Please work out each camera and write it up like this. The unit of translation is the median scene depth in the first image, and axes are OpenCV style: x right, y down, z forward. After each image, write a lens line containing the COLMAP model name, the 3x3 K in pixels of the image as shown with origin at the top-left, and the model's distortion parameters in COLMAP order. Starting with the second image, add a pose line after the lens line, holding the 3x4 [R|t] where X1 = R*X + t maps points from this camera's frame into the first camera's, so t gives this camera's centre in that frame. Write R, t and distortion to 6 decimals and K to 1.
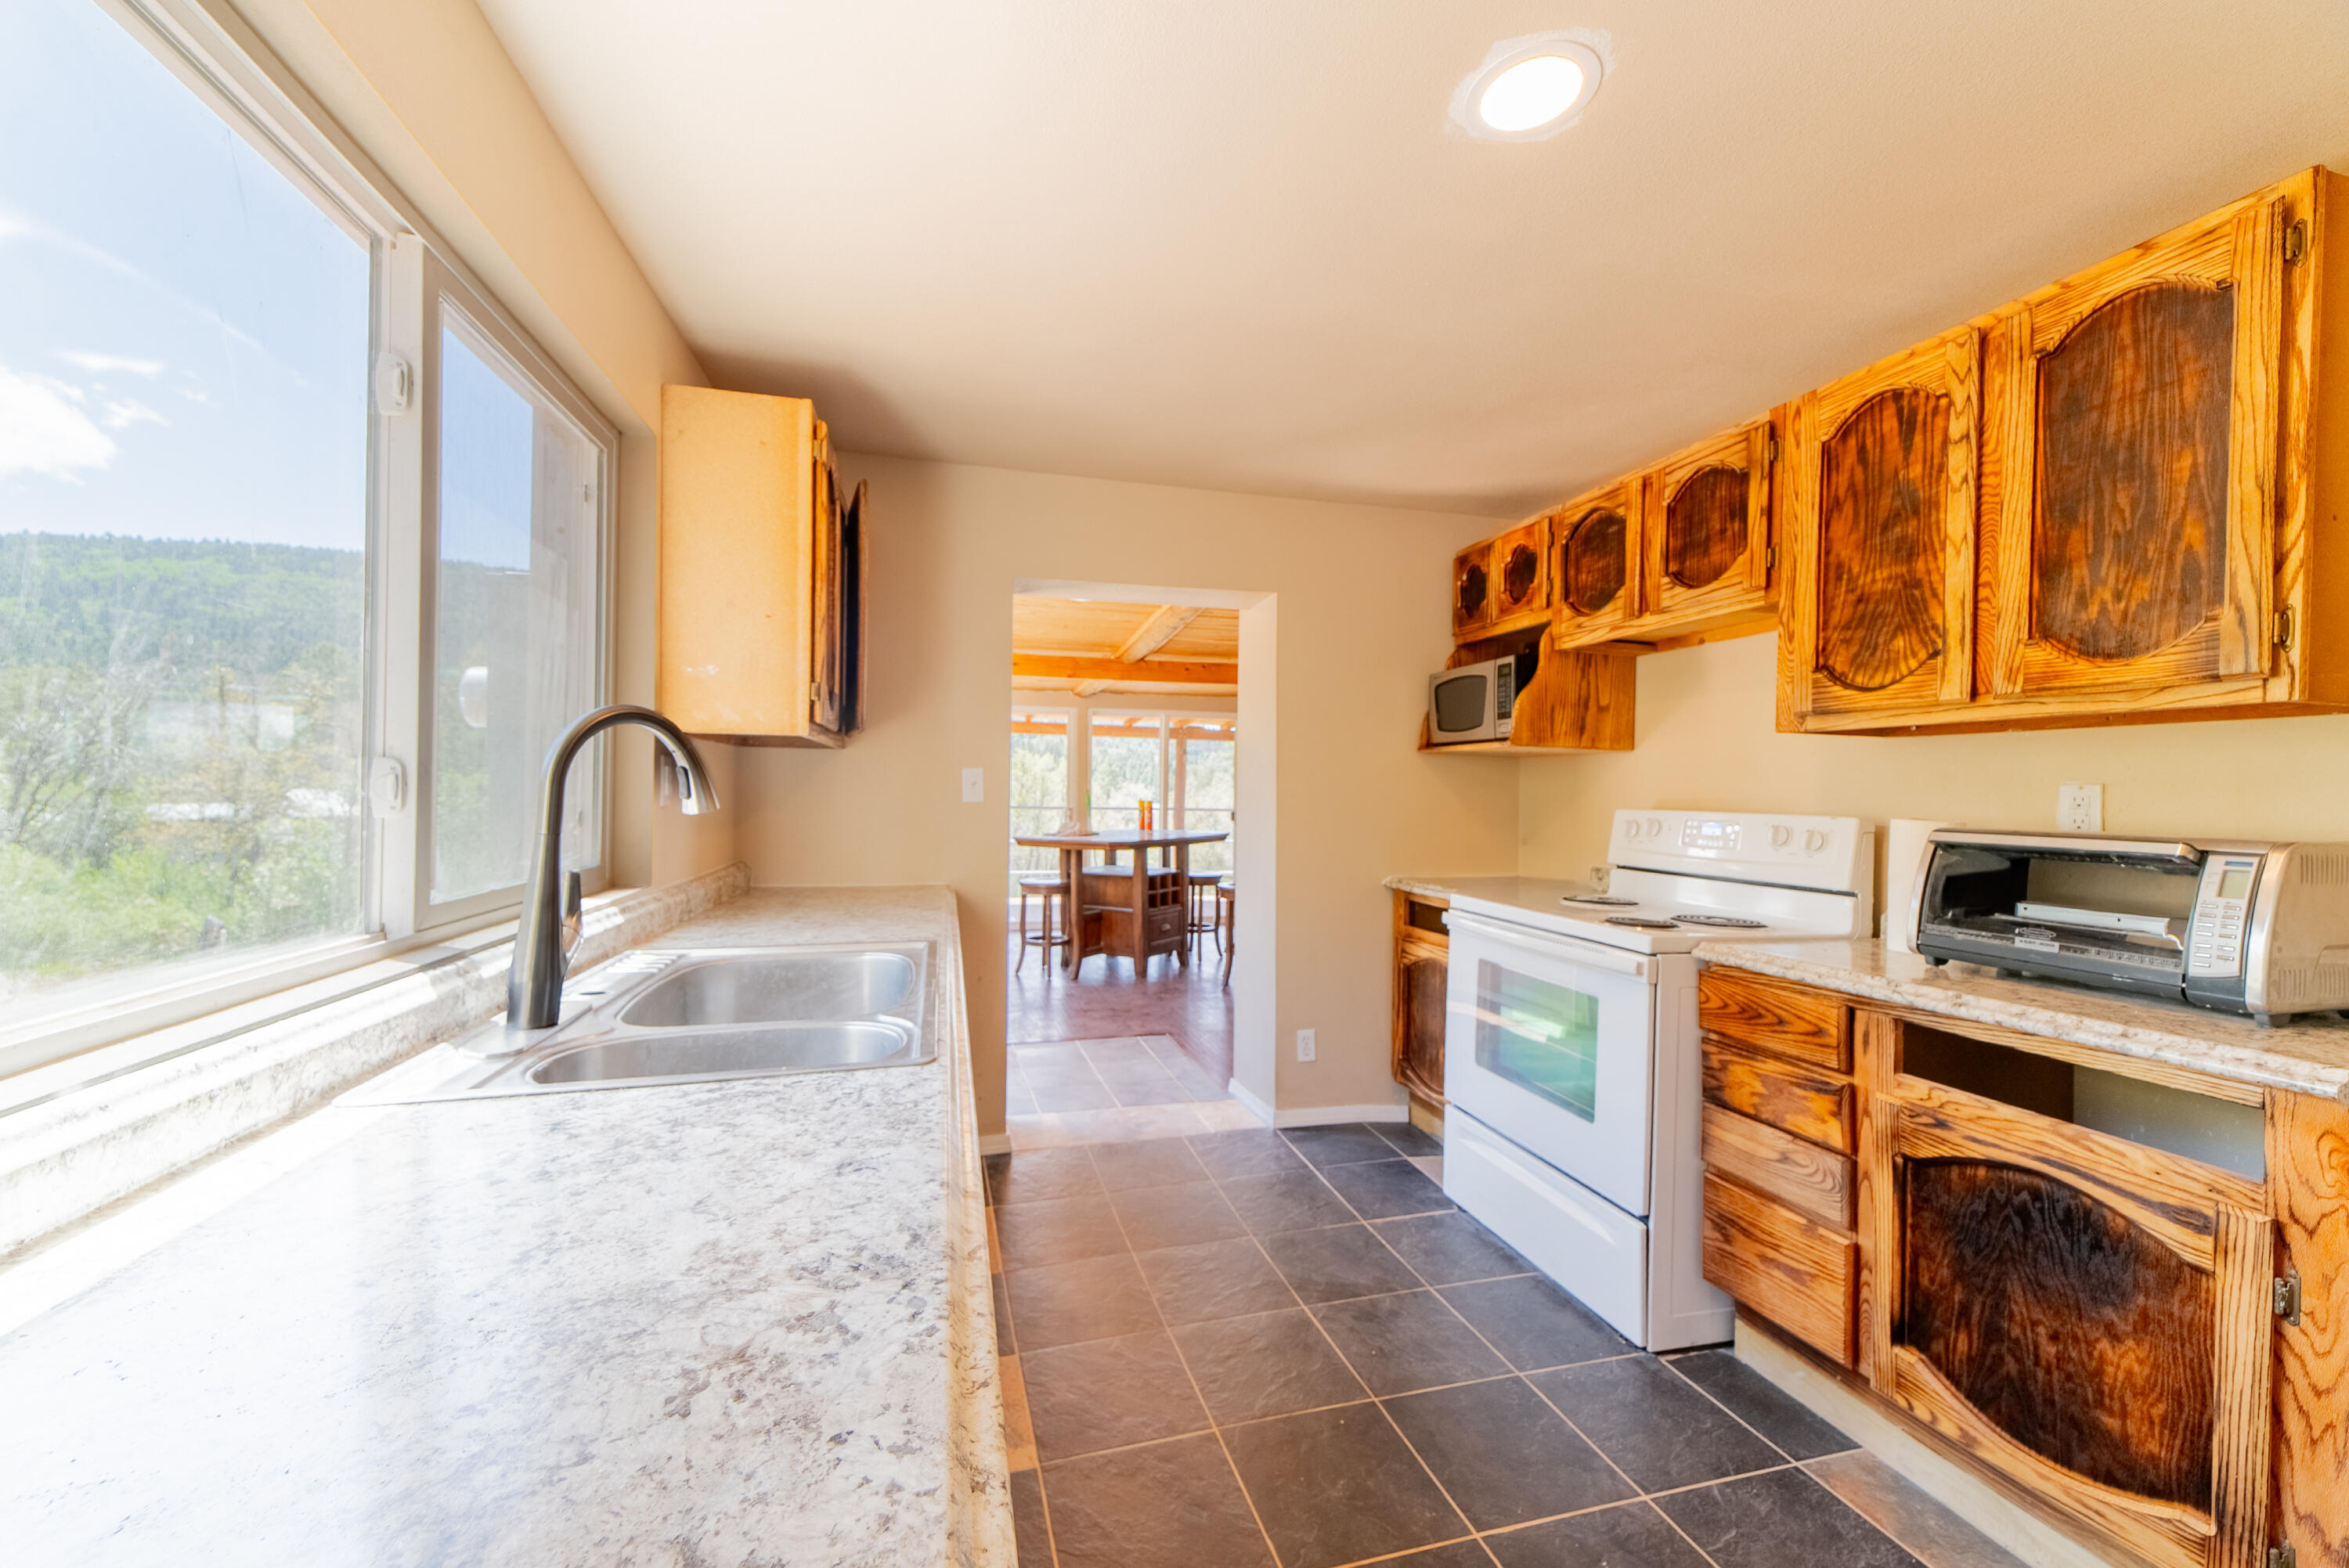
lens RADIAL K [[889.6, 0, 1162.3], [0, 889.6, 790.8], [0, 0, 1]] dist [0.028907, -0.009791]
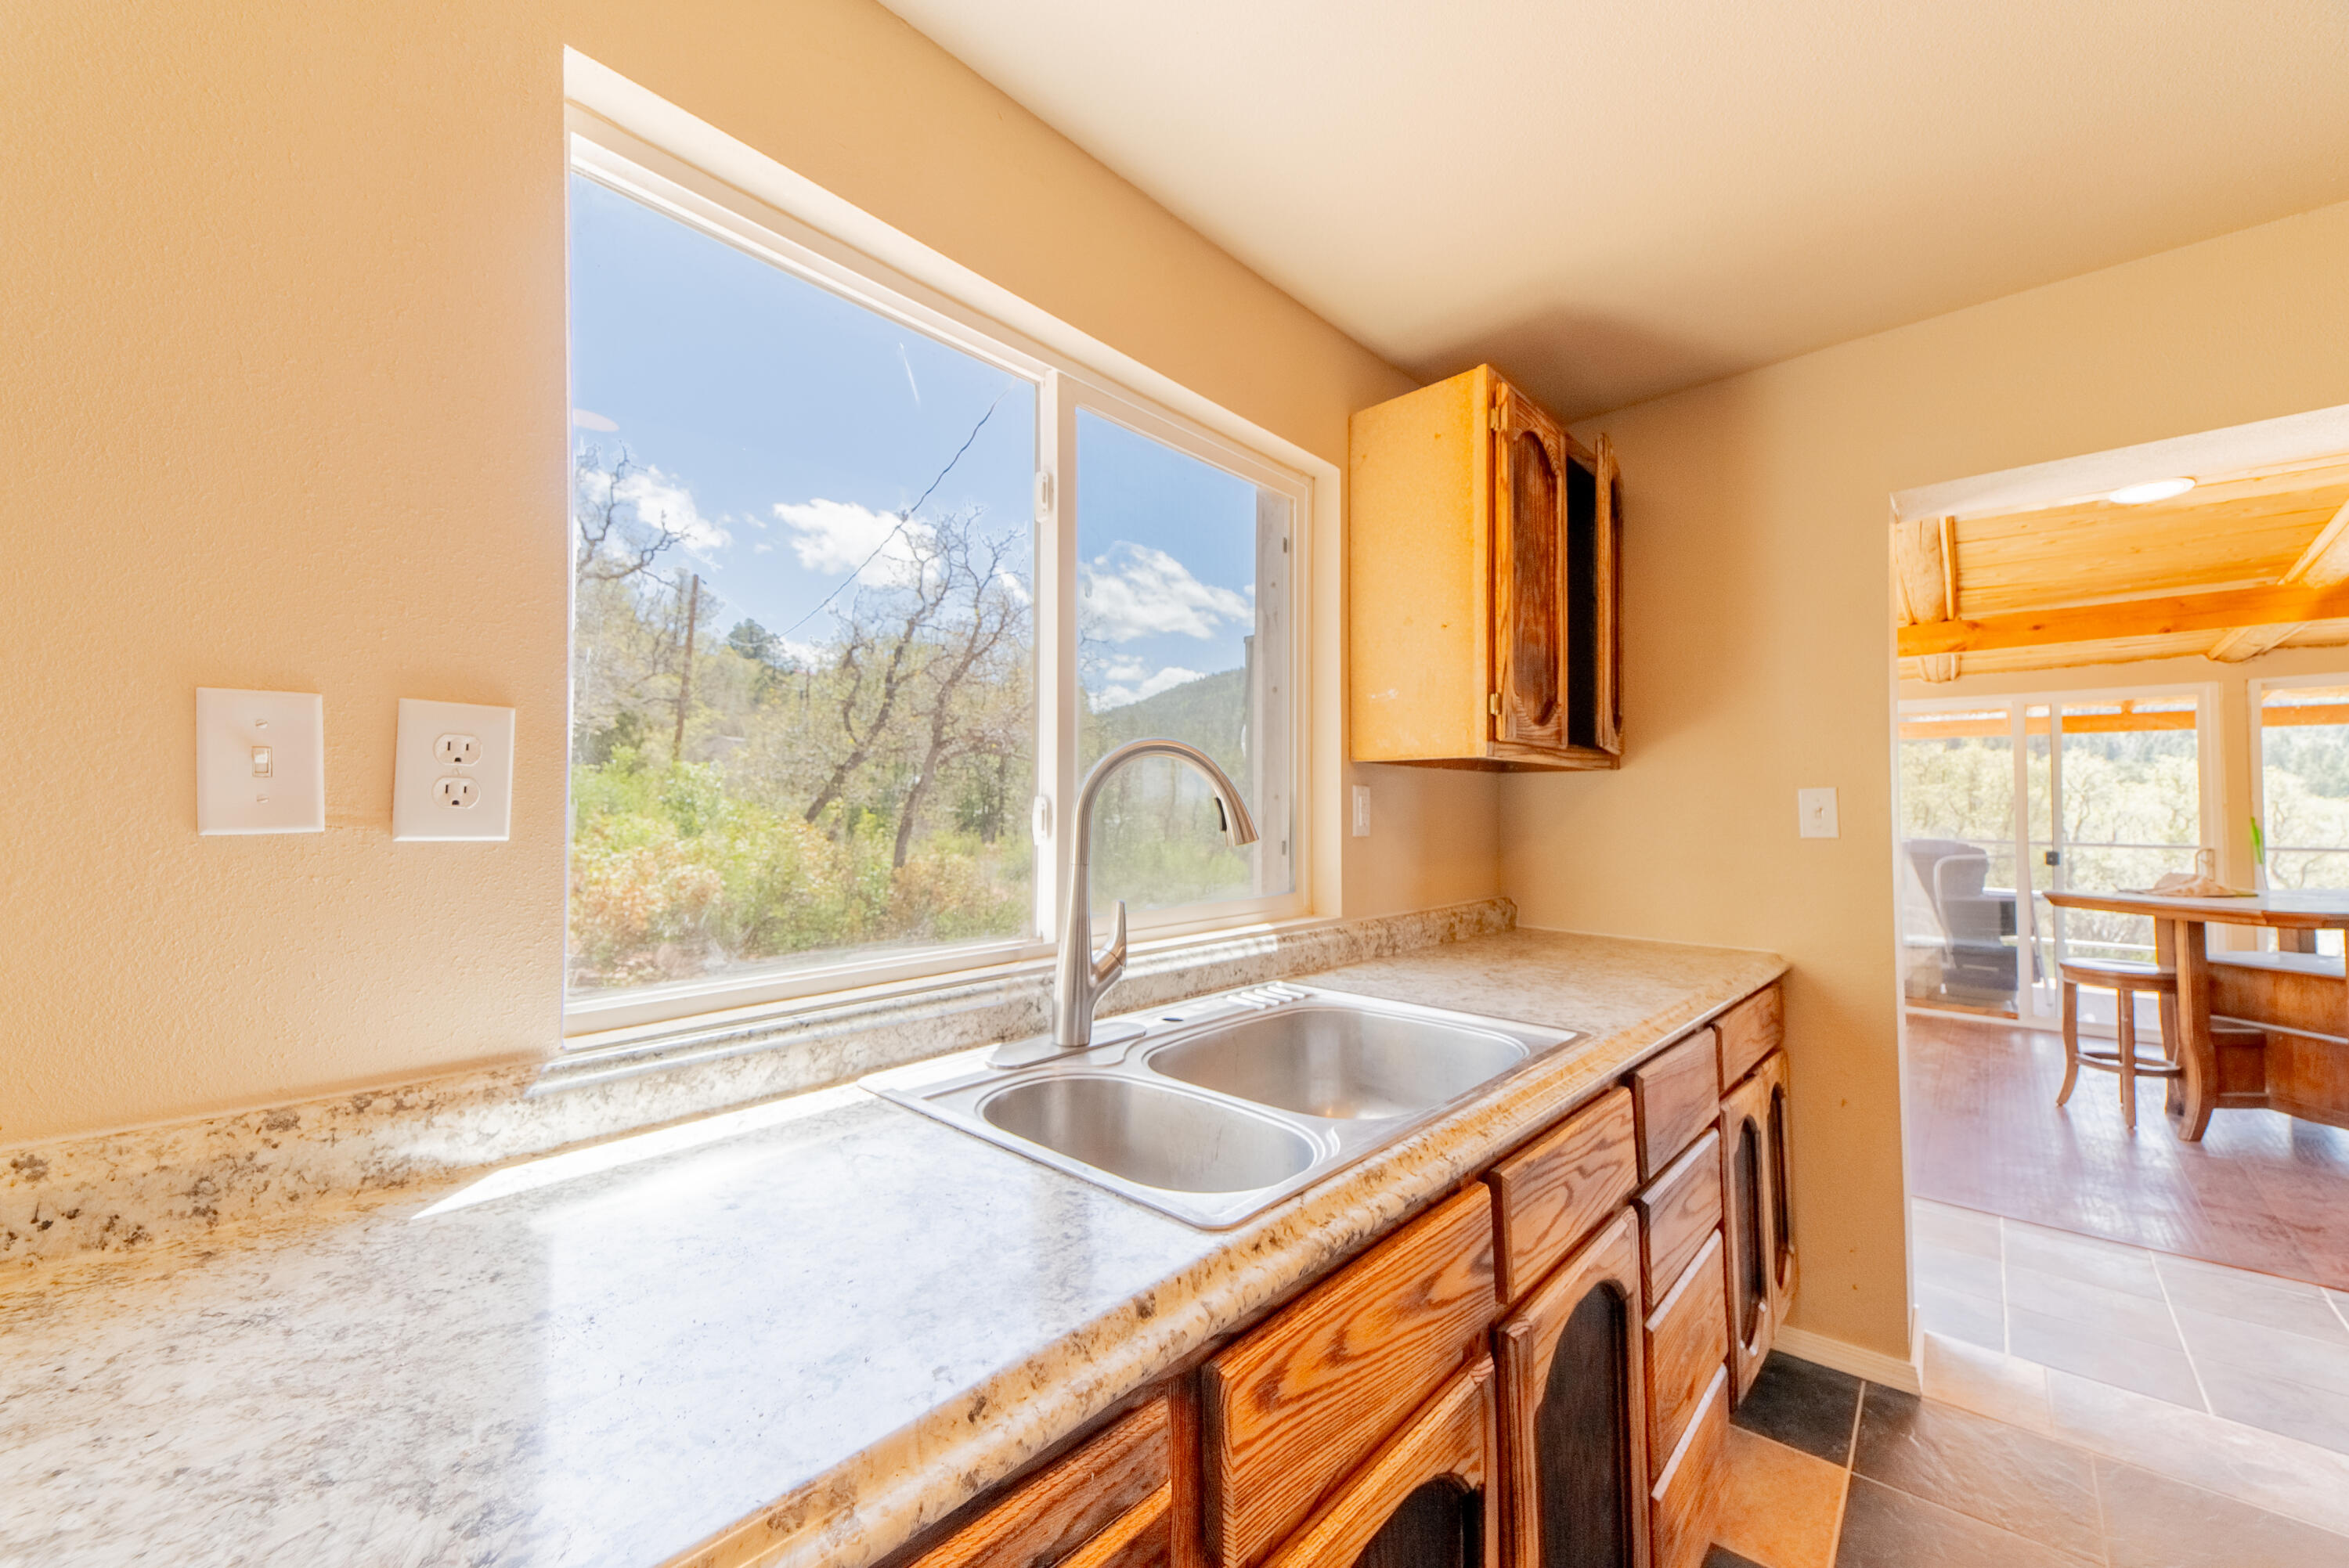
lens RADIAL K [[875.0, 0, 1168.1], [0, 875.0, 788.1], [0, 0, 1]] dist [0.071682, -0.024671]
pose [[0.544968, -0.035426, -0.837708, 0.128805], [0.004847, 0.999223, -0.039103, -0.000718], [0.838443, 0.017249, 0.544717, 0.264501]]
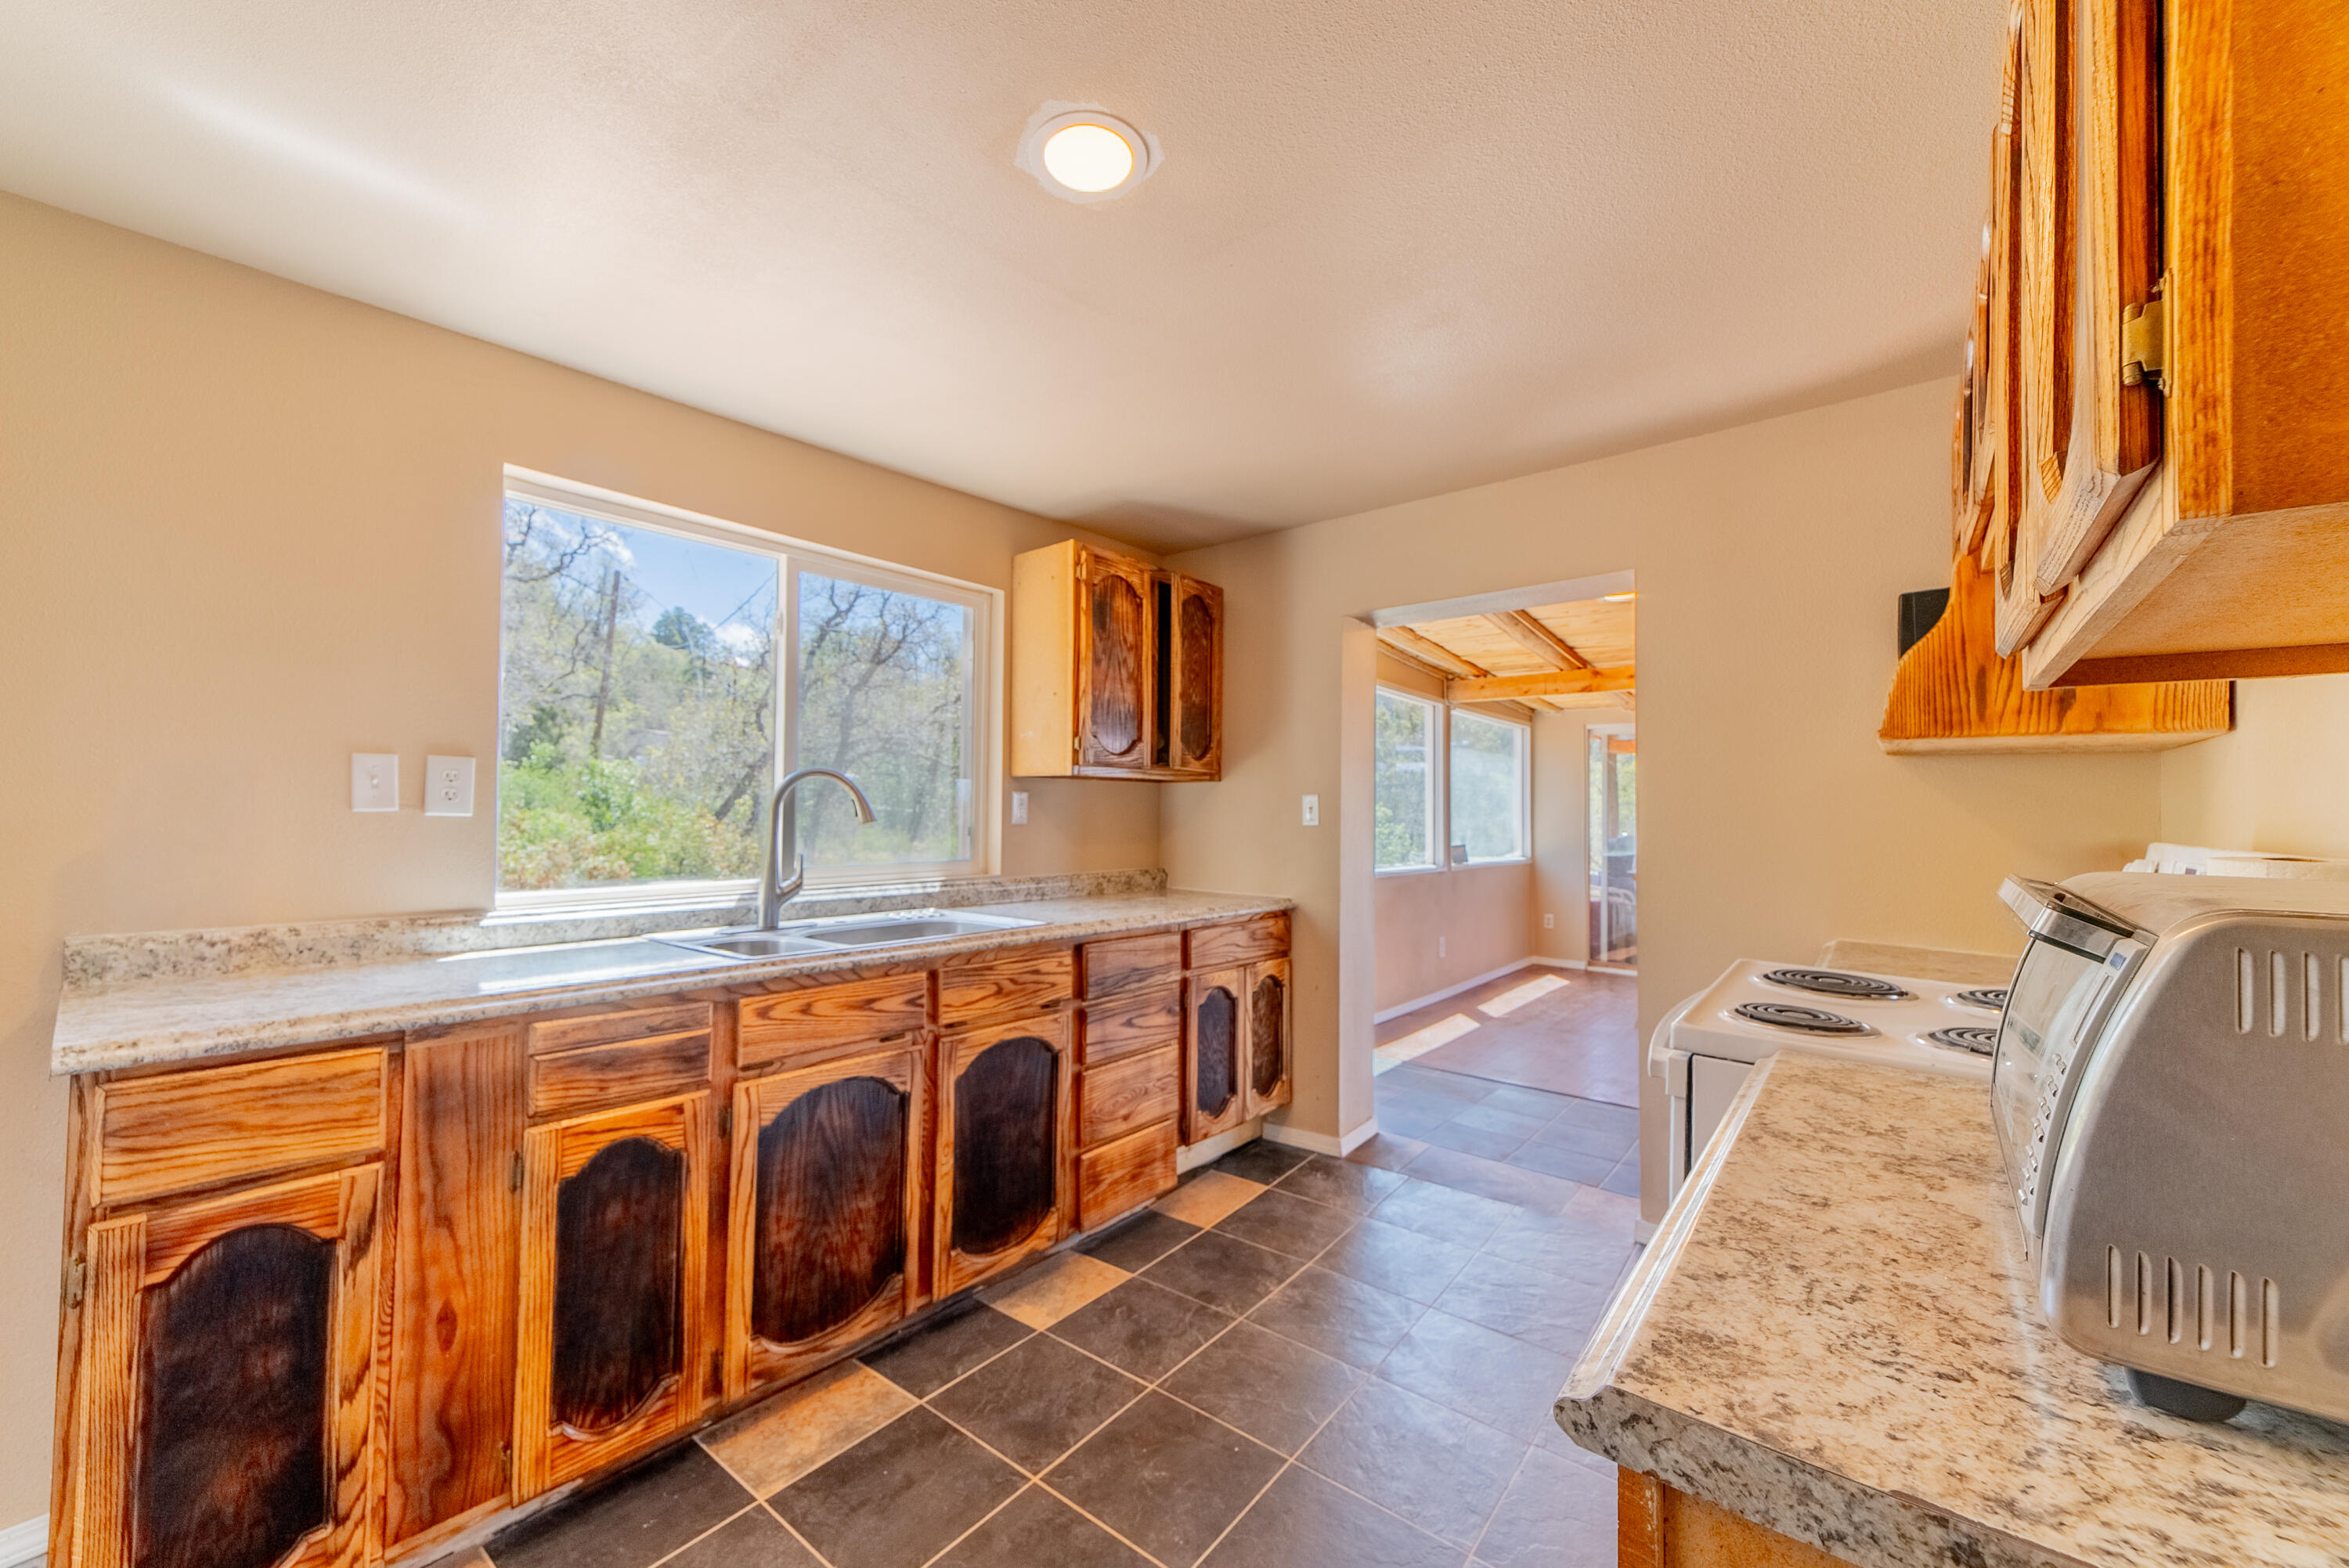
lens RADIAL K [[889.6, 0, 1162.3], [0, 889.6, 790.8], [0, 0, 1]] dist [0.028907, -0.009791]
pose [[0.591548, -0.028044, -0.805782, 0.746050], [-0.000774, 0.999375, -0.035350, 0.011368], [0.806269, 0.021535, 0.591157, 0.262237]]
